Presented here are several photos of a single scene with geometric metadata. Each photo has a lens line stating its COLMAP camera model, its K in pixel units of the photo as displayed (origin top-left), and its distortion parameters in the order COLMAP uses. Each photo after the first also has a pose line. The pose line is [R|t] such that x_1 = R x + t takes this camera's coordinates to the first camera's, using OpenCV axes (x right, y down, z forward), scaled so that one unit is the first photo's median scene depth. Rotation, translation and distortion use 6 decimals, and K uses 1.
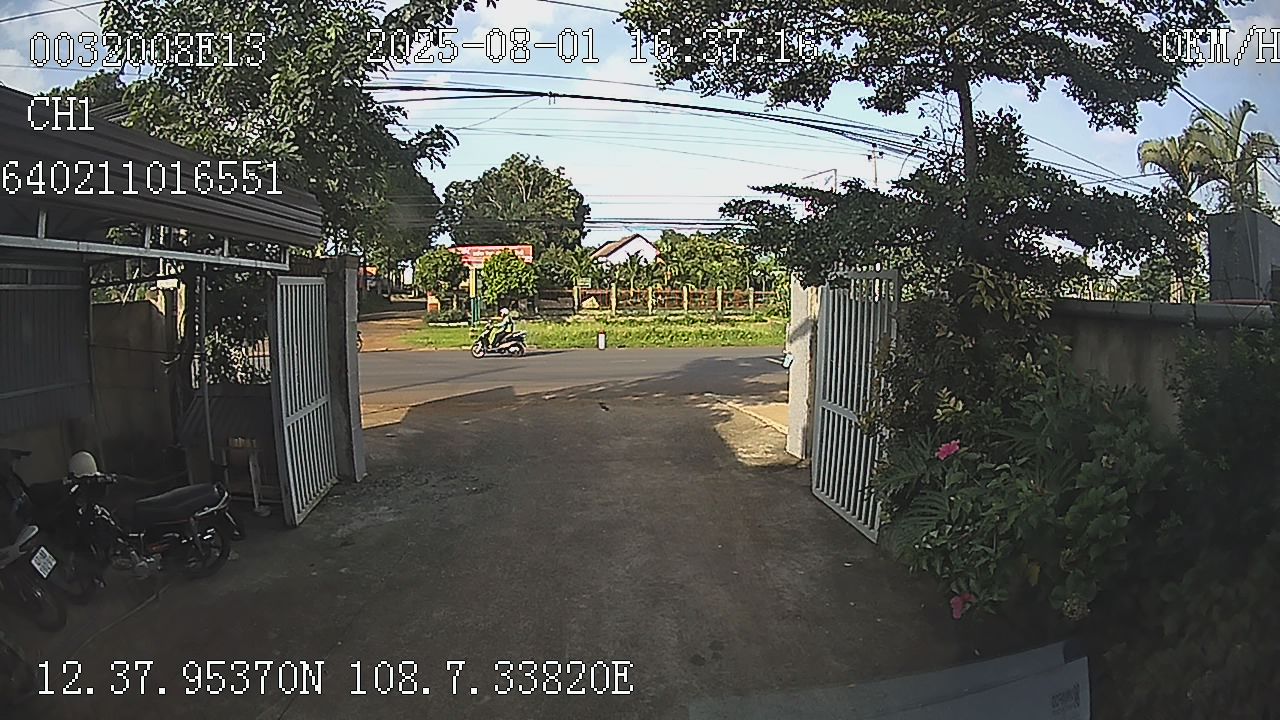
lens RADIAL K [[773.6, 0, 640.0], [0, 773.6, 360.0], [0, 0, 1]] dist [-0.343455, 0.088105]
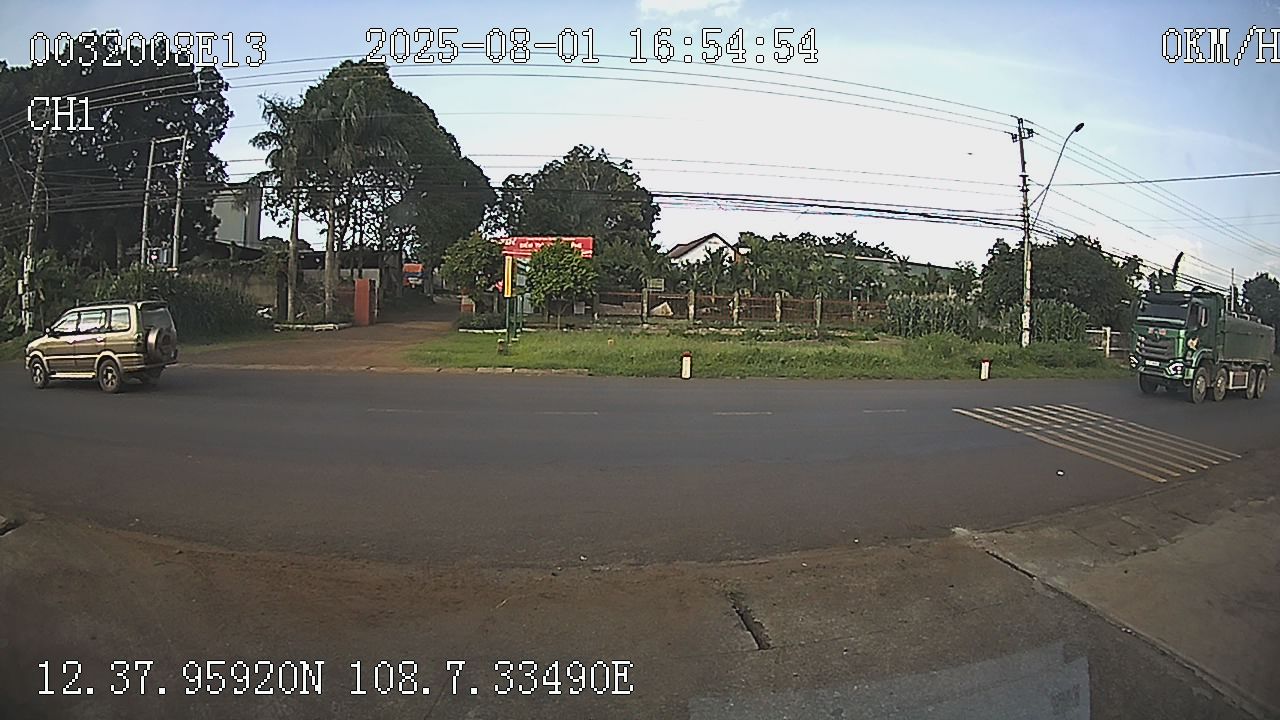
lens RADIAL K [[738.8, 0, 640.0], [0, 738.8, 360.0], [0, 0, 1]] dist [-0.297295, 0.064988]
pose [[0.996269, 0.030378, -0.080776, -0.023538], [-0.031042, 0.999494, -0.006980, -0.015126], [0.080523, 0.009461, 0.996708, 0.226012]]
